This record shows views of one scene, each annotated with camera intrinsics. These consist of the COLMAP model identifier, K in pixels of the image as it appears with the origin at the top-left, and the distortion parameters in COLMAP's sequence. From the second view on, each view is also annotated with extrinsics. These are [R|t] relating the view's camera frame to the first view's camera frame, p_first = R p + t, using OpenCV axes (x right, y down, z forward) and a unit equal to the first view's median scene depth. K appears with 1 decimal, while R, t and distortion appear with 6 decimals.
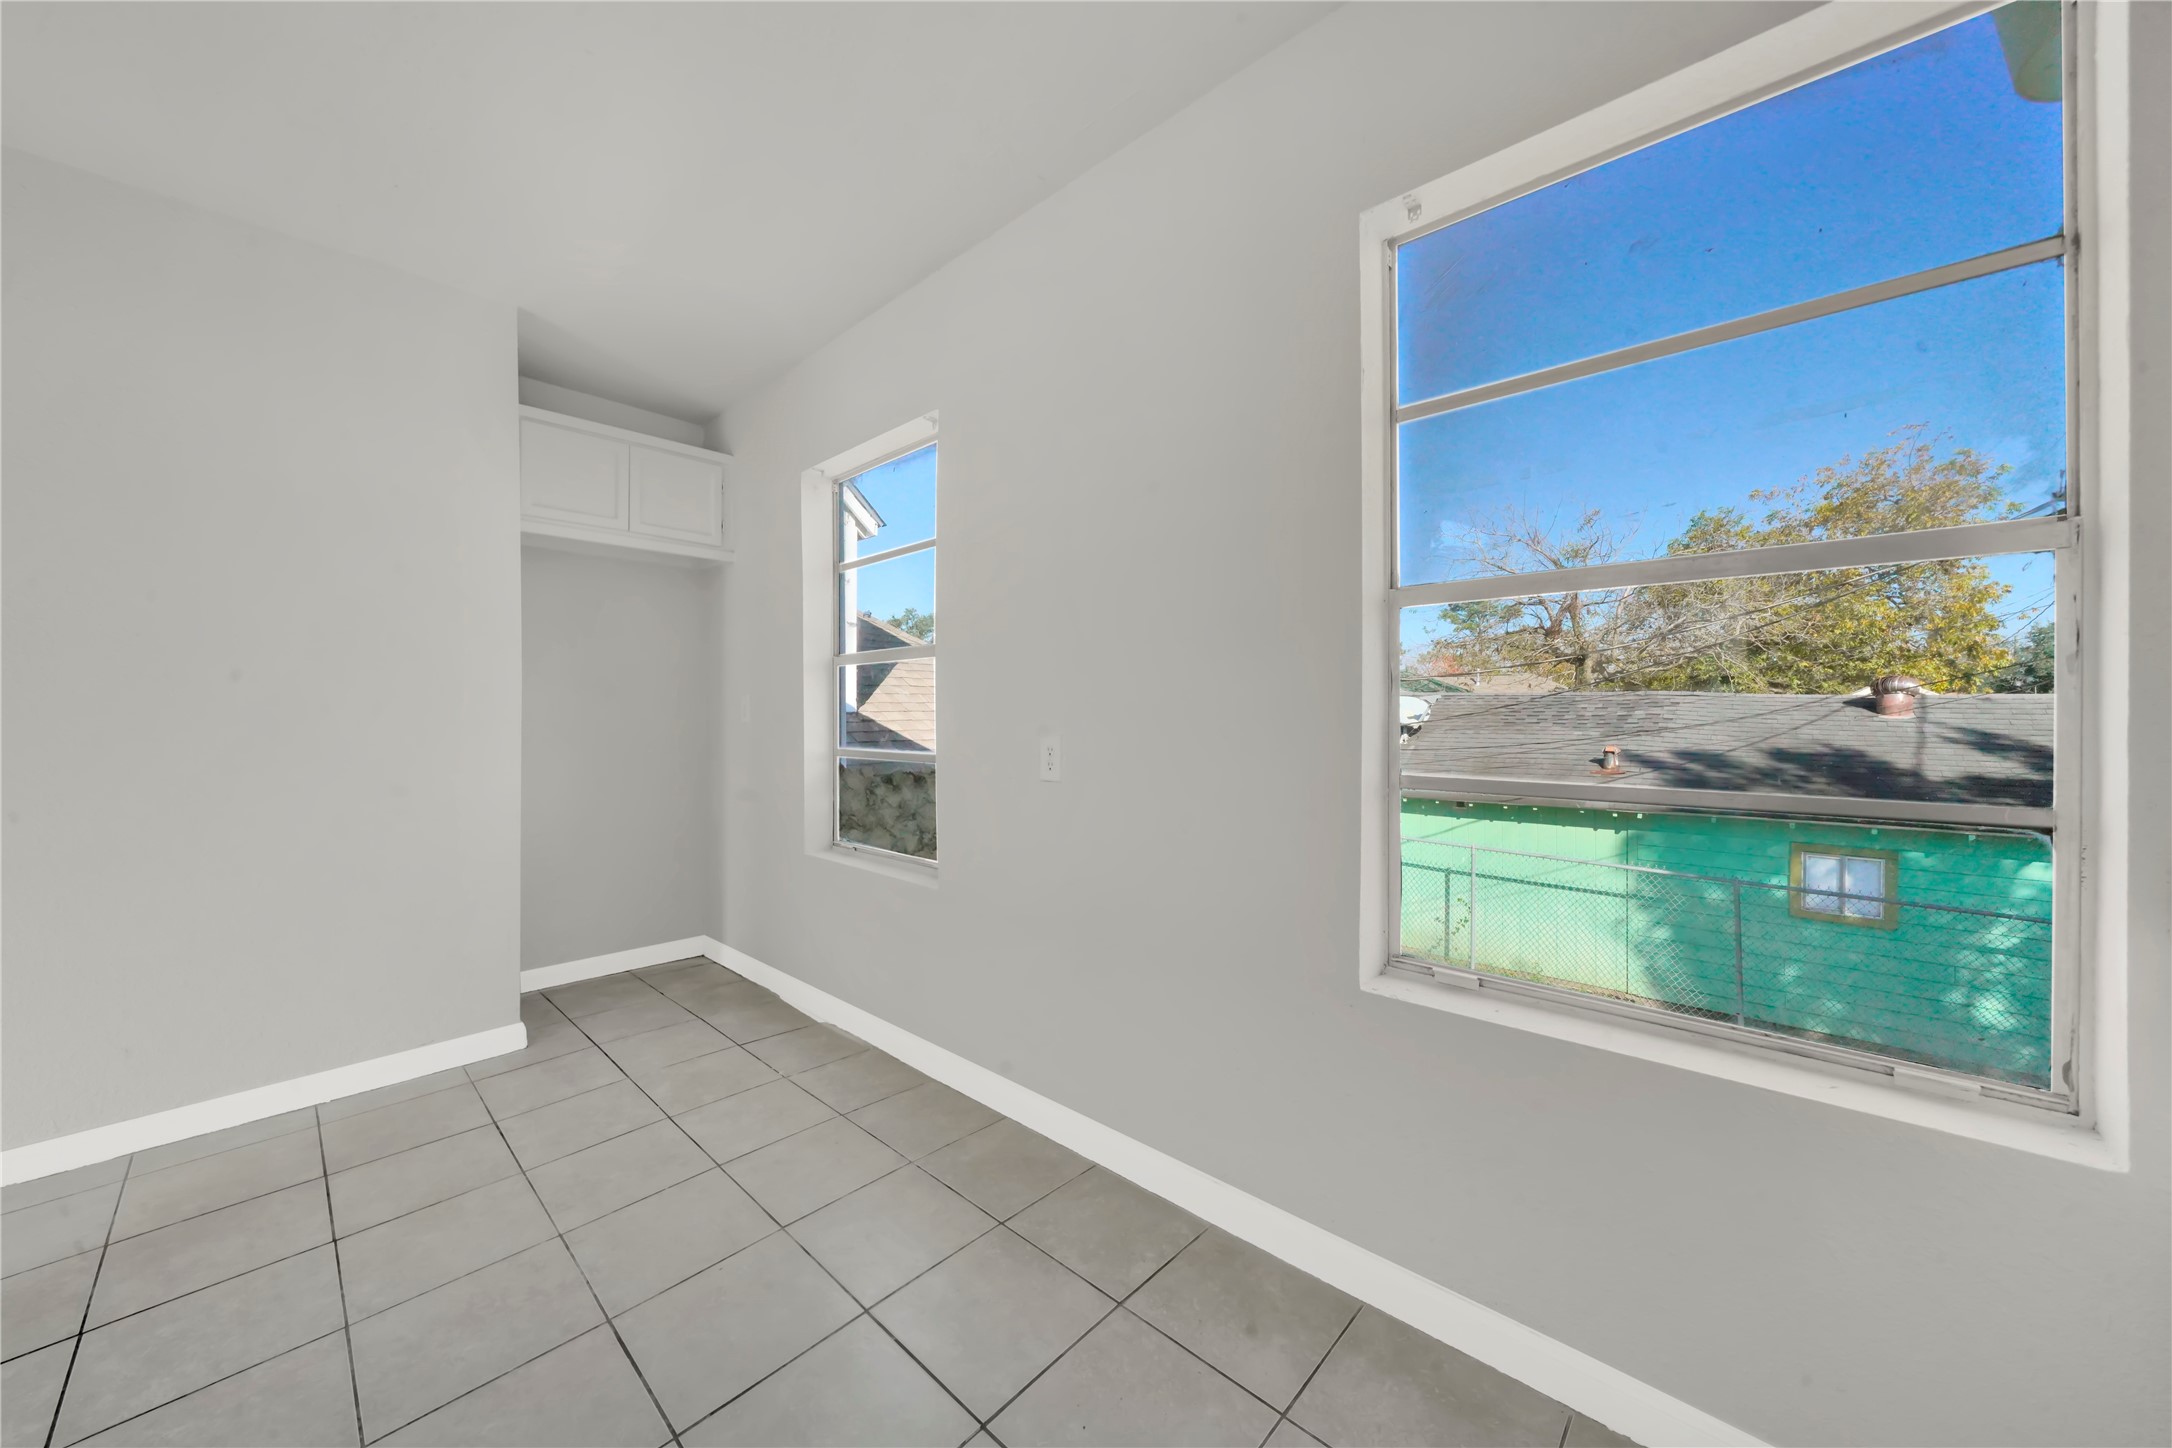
lens RADIAL K [[767.2, 0, 1085.8], [0, 767.2, 716.0], [0, 0, 1]] dist [-0.002159, -0.000126]
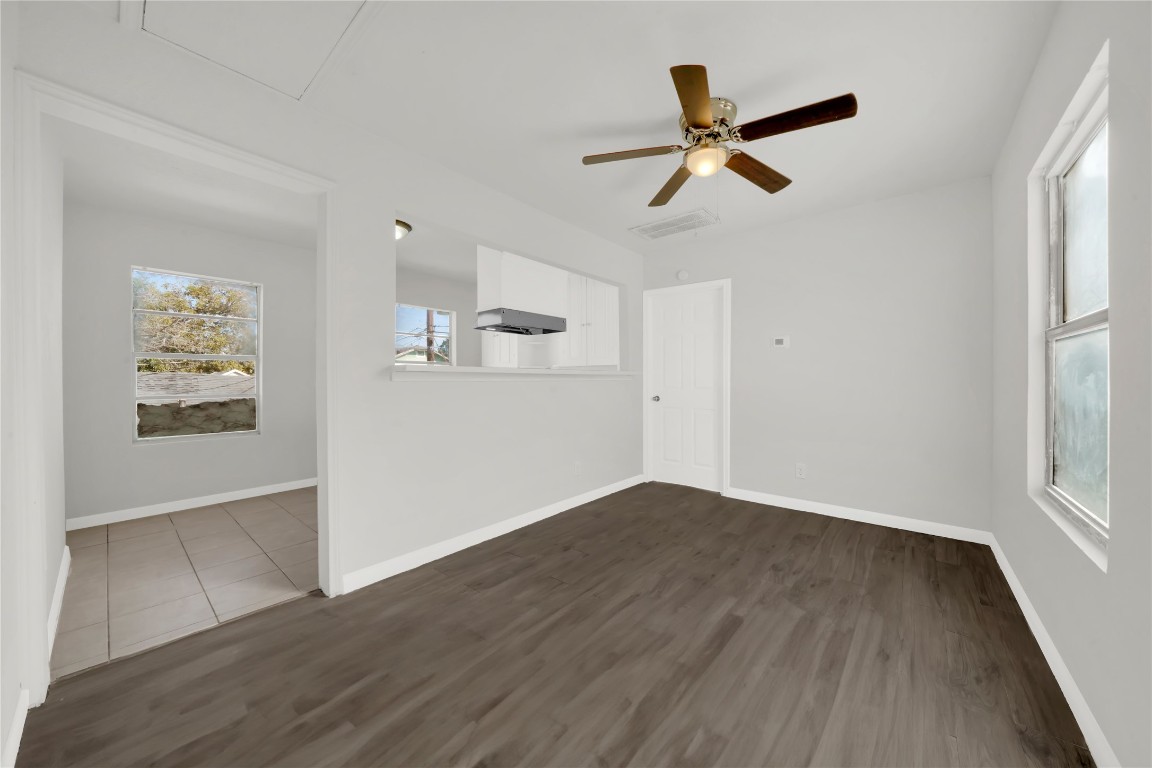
lens RADIAL K [[406.9, 0, 571.8], [0, 406.9, 385.4], [0, 0, 1]] dist [-0.002159, -0.000126]
pose [[-0.030343, -0.005807, 0.999523, -1.637389], [0.008389, 0.999946, 0.006065, 0.016230], [-0.999504, 0.008569, -0.030292, -0.194156]]
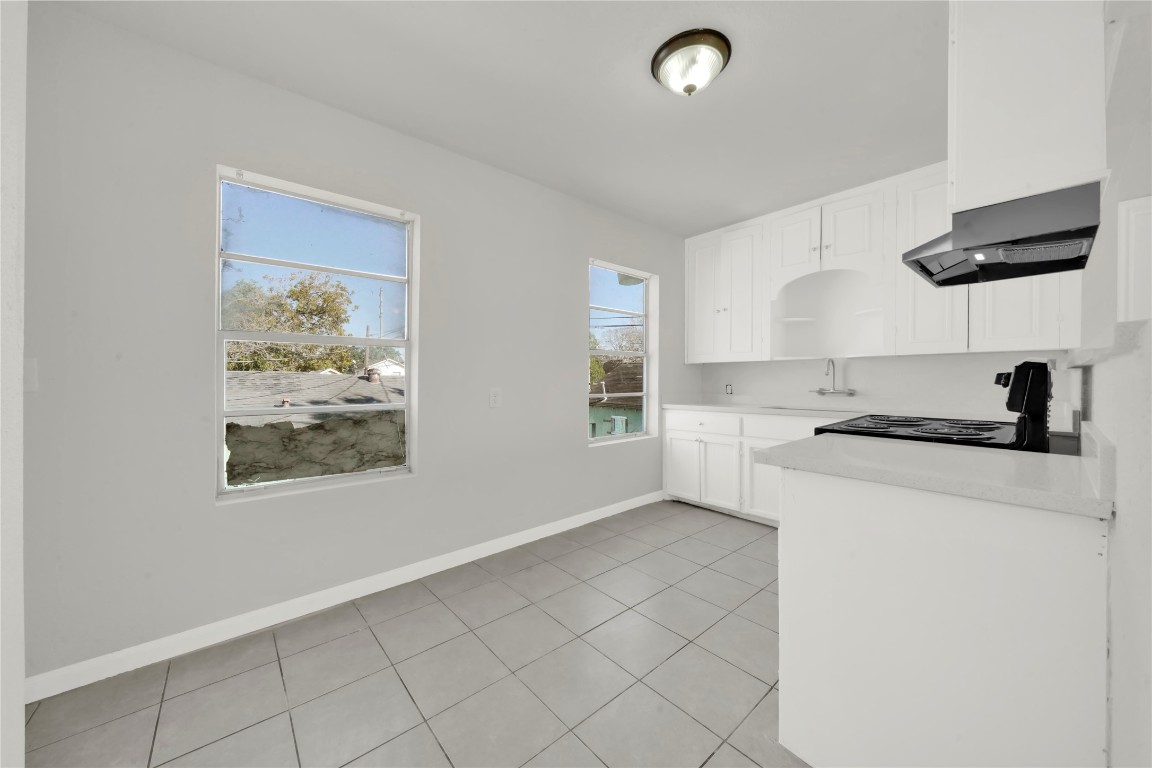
lens RADIAL K [[406.9, 0, 570.4], [0, 406.9, 377.9], [0, 0, 1]] dist [-0.002159, -0.000126]
pose [[0.118116, 0.007469, 0.992972, -0.963736], [0.009228, 0.999920, -0.008619, 0.002331], [-0.992957, 0.010181, 0.118037, 0.444271]]
